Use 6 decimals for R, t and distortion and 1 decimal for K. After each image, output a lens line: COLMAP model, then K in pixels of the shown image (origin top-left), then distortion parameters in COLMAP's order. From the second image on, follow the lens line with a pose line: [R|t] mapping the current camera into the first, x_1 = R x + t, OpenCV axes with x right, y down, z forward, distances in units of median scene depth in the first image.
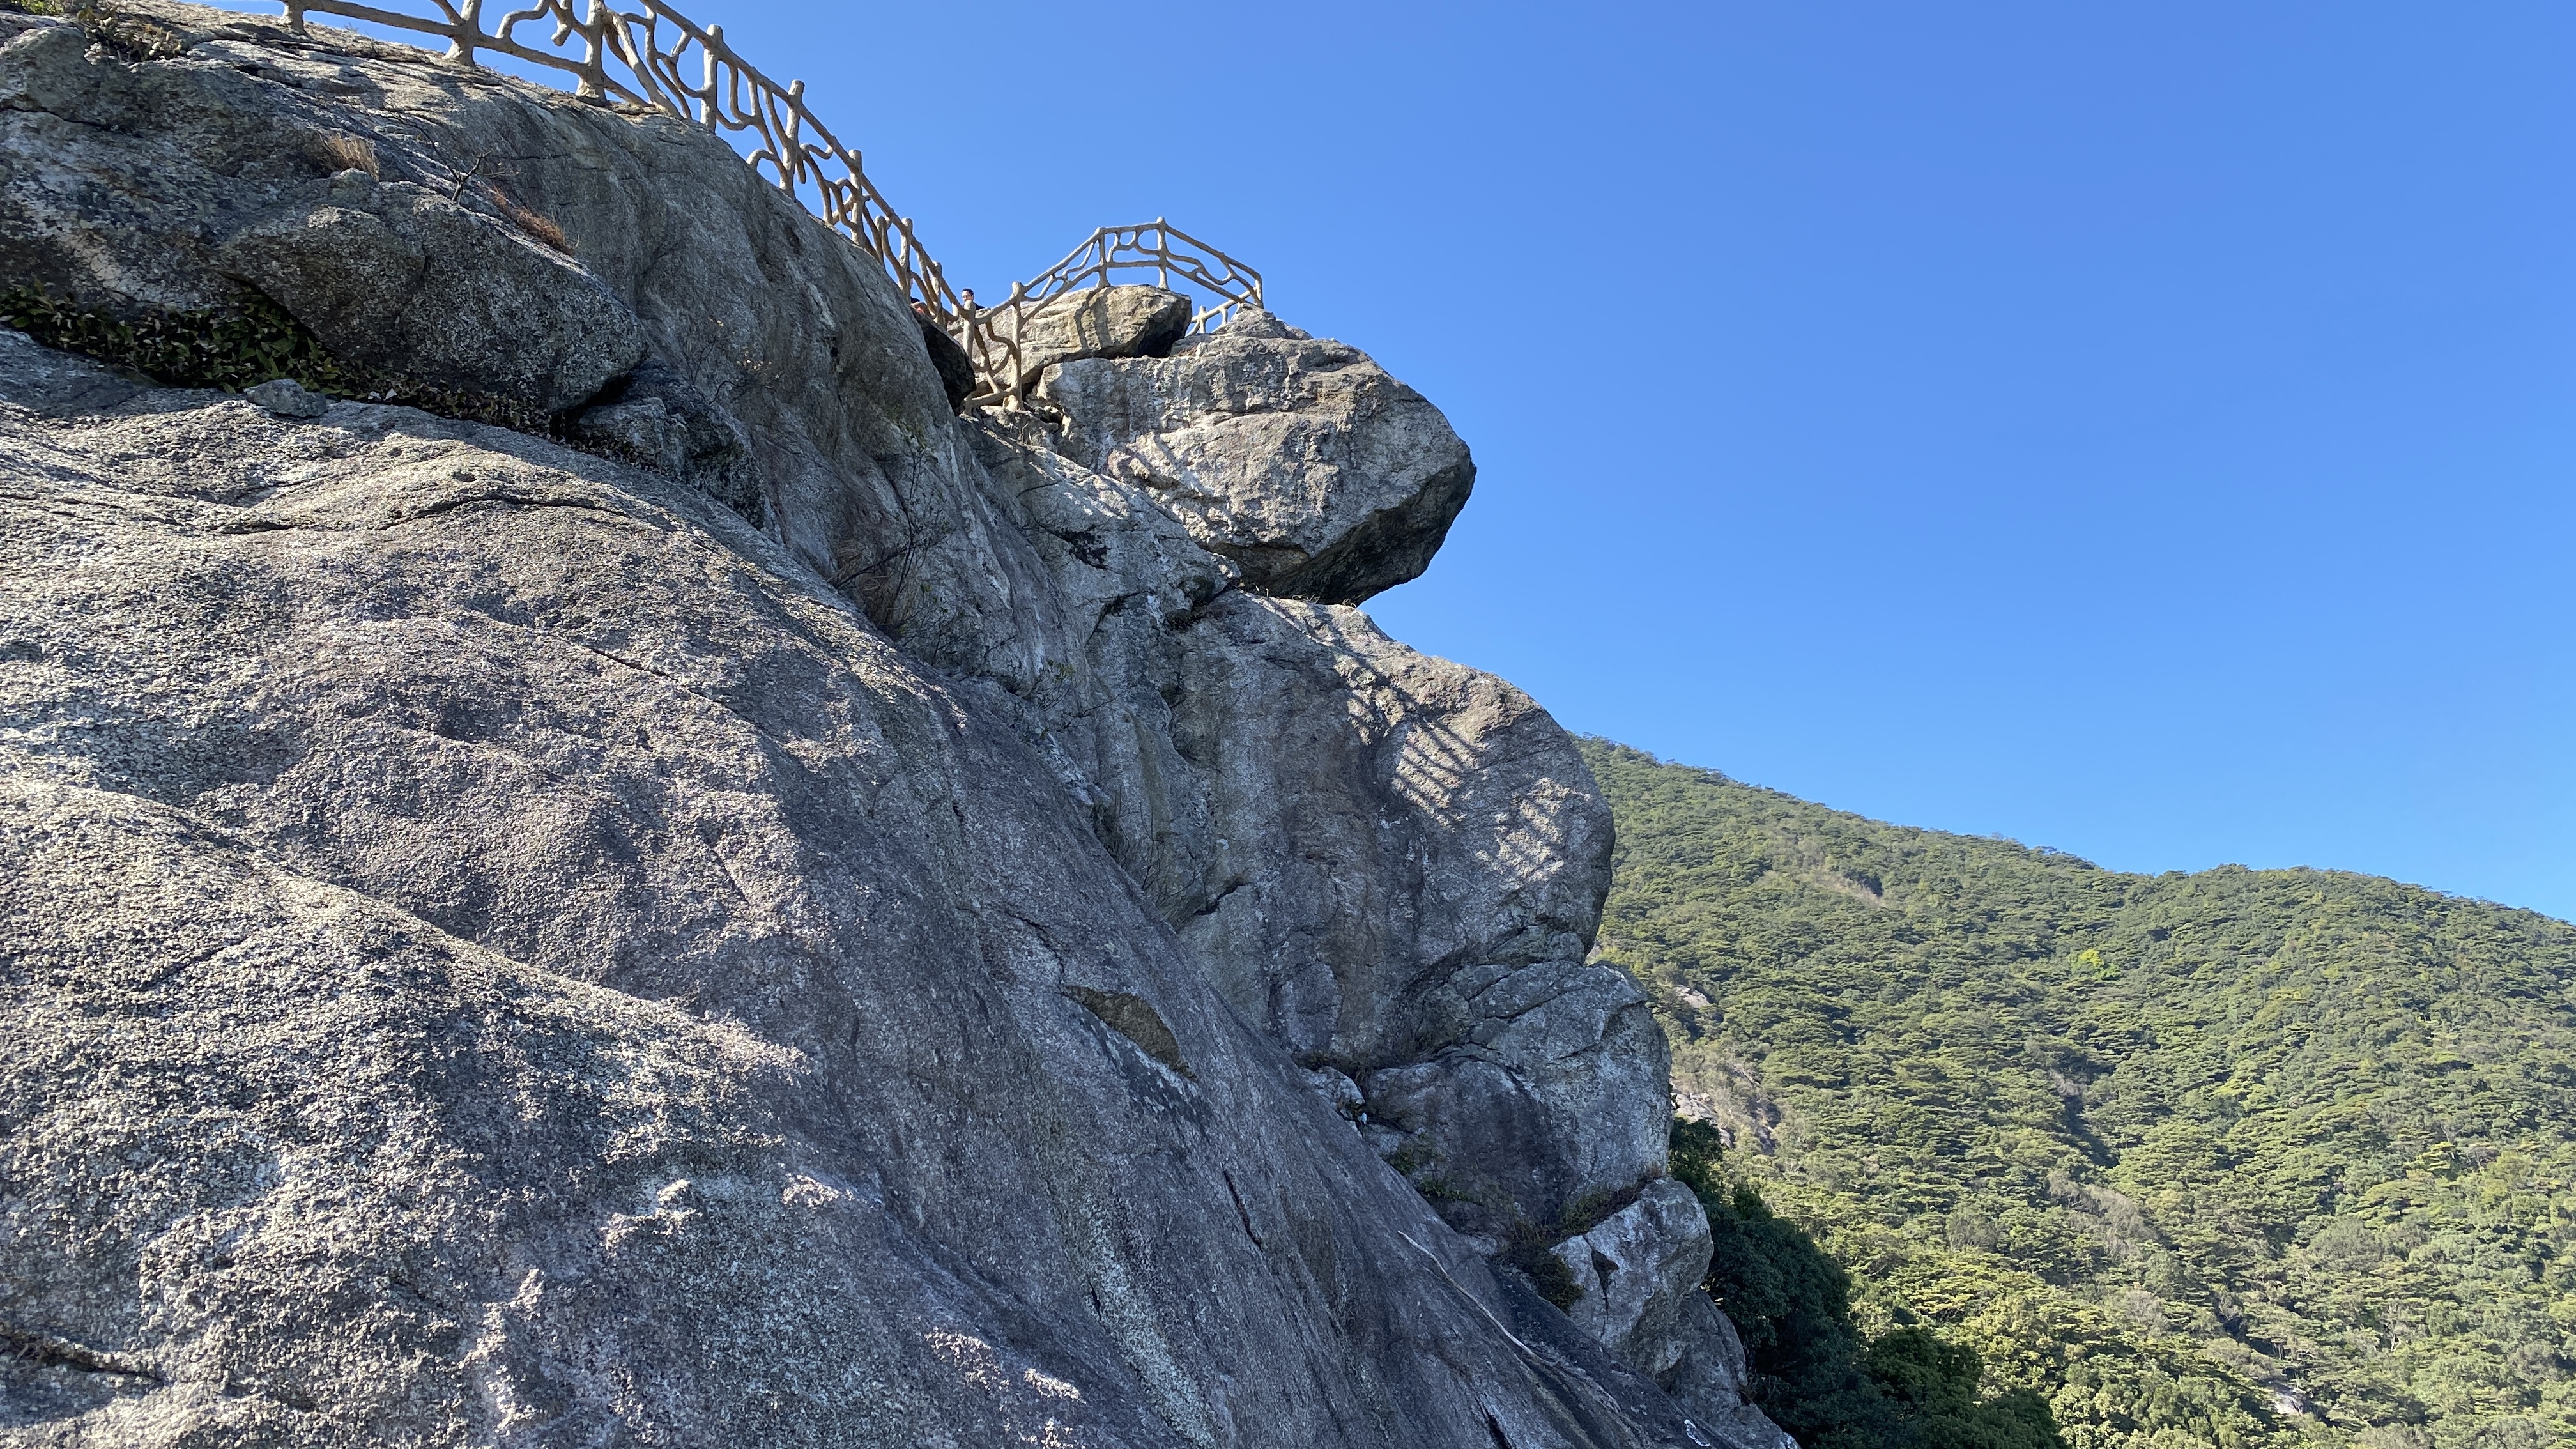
lens RADIAL K [[2028.7, 0, 1287.9], [0, 2028.7, 722.8], [0, 0, 1]] dist [0.059647, -0.042856]
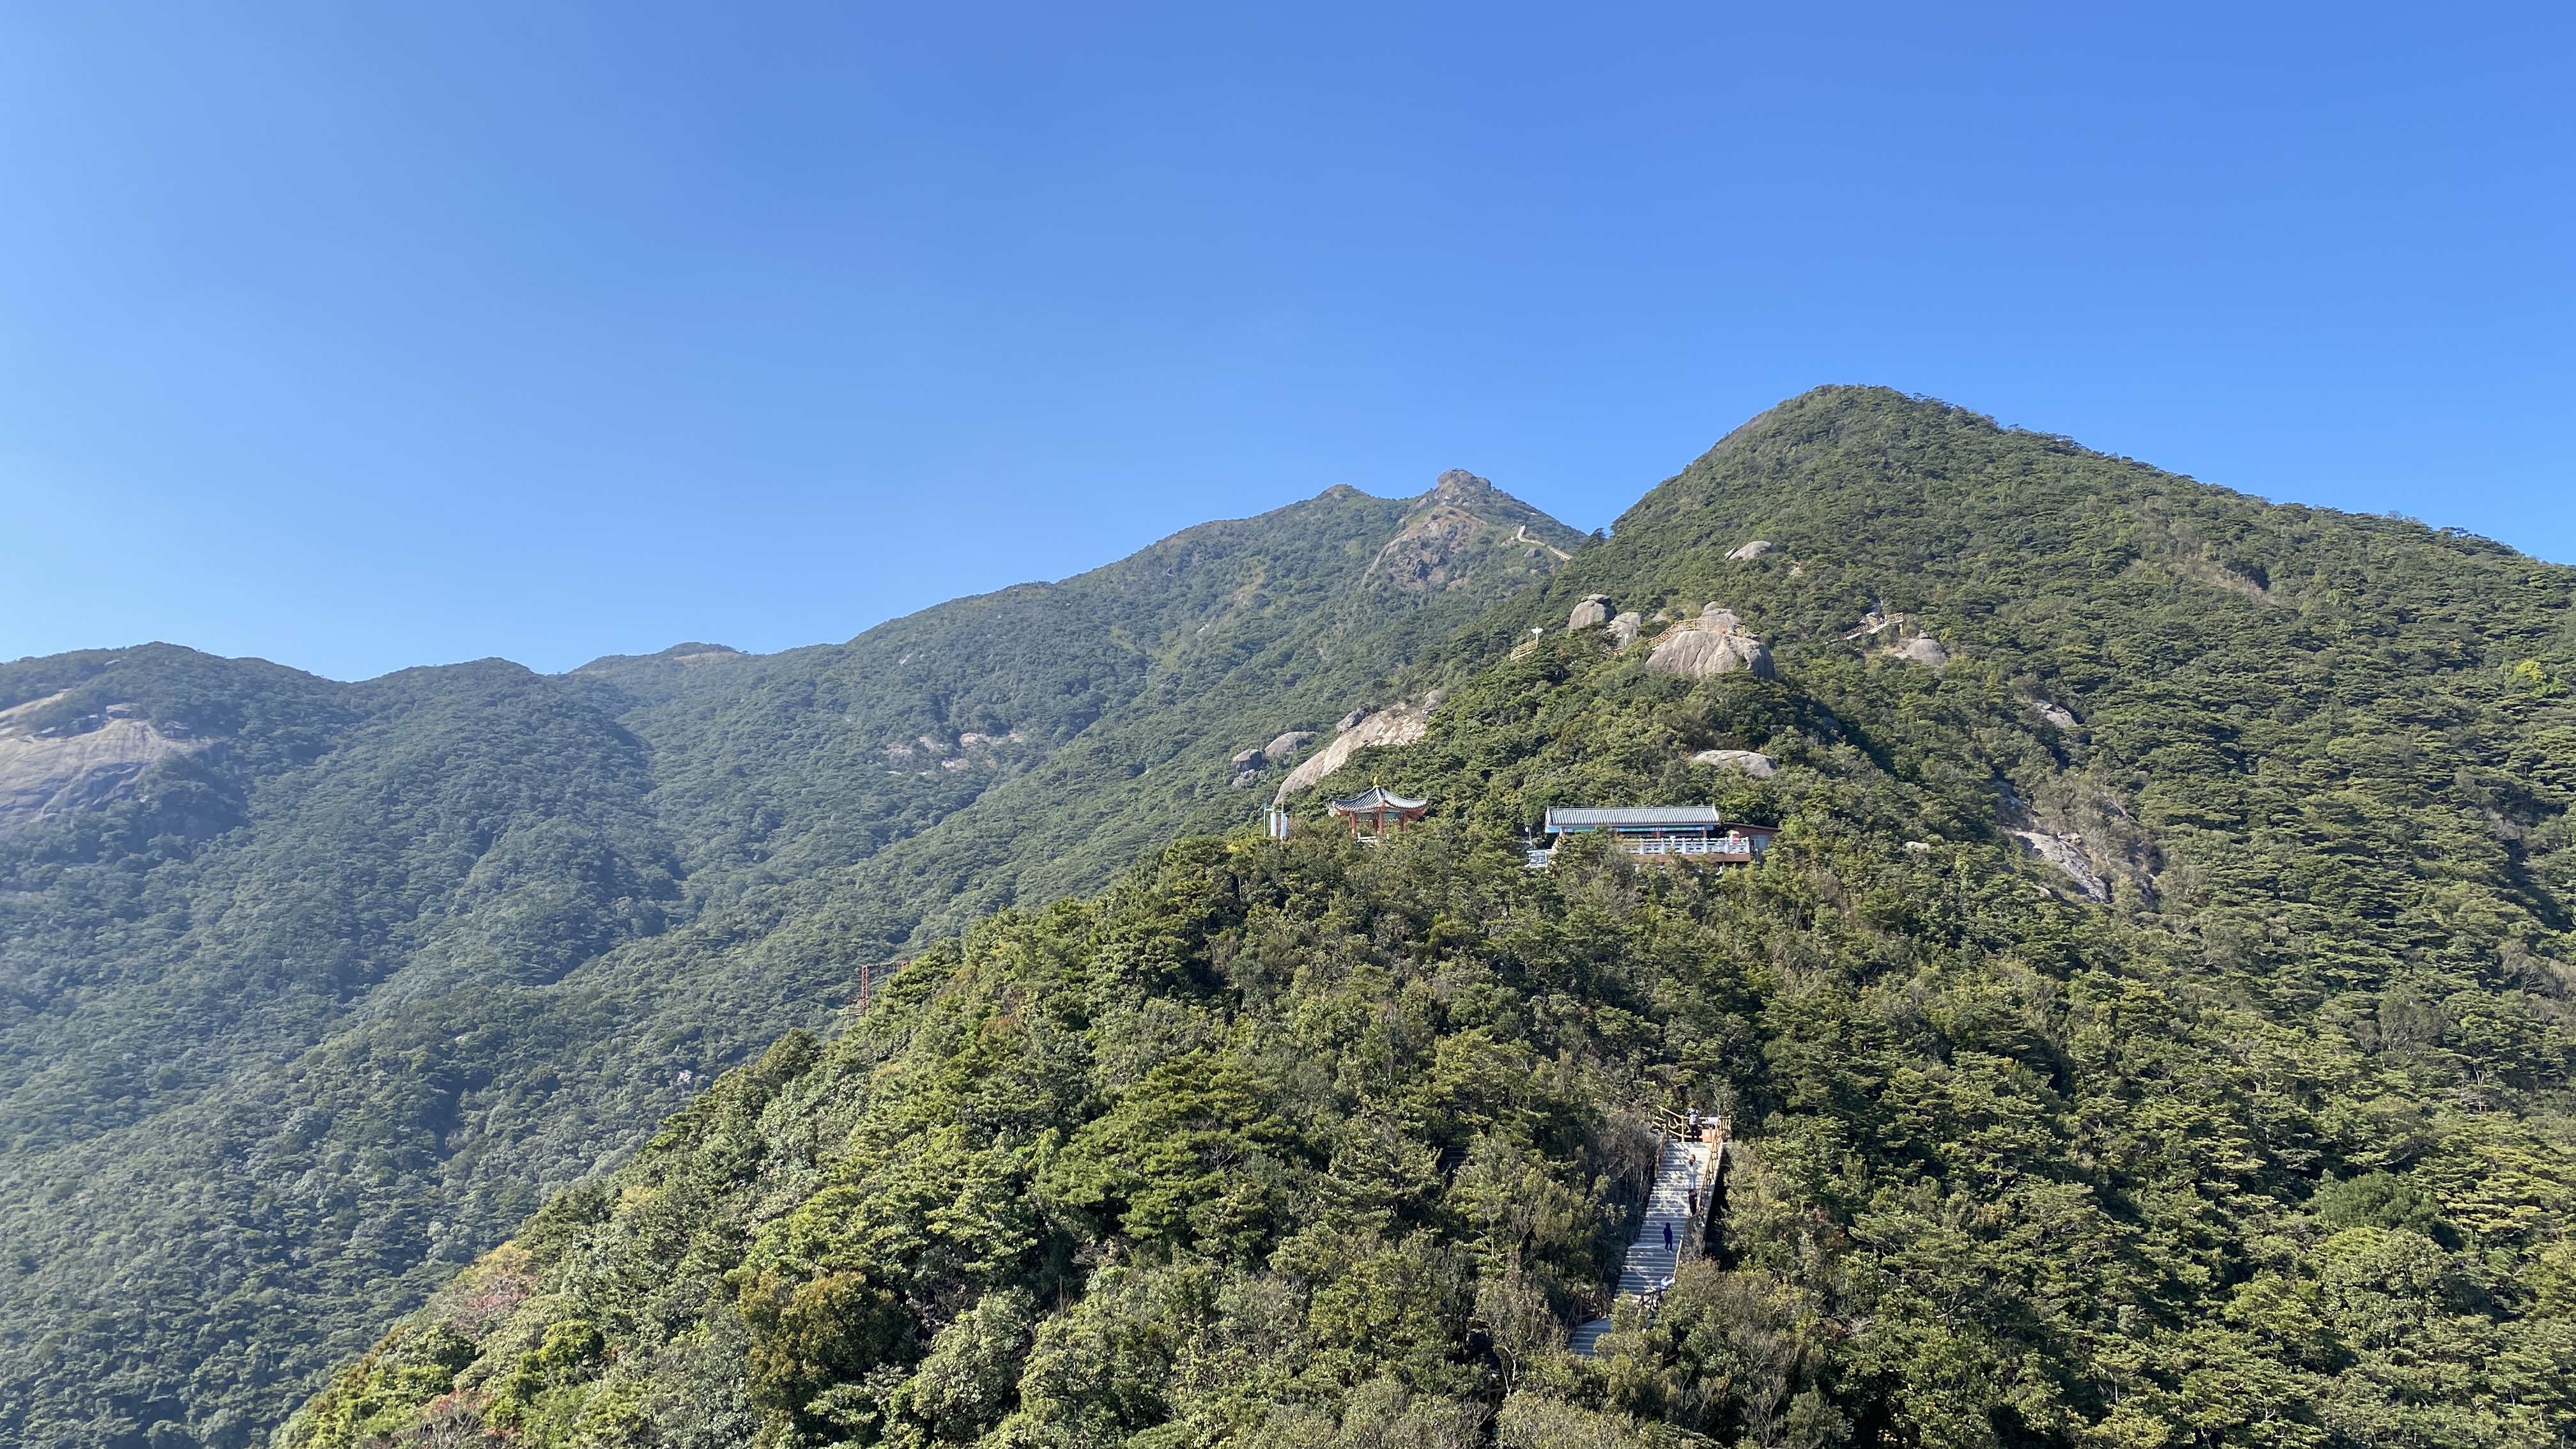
lens RADIAL K [[2028.7, 0, 1341.1], [0, 2028.7, 768.0], [0, 0, 1]] dist [0.059647, -0.042856]
pose [[0.993964, 0.024429, -0.106957, -0.012589], [-0.003338, 0.981177, 0.193079, -0.011542], [0.109660, -0.191557, 0.975336, 0.100385]]
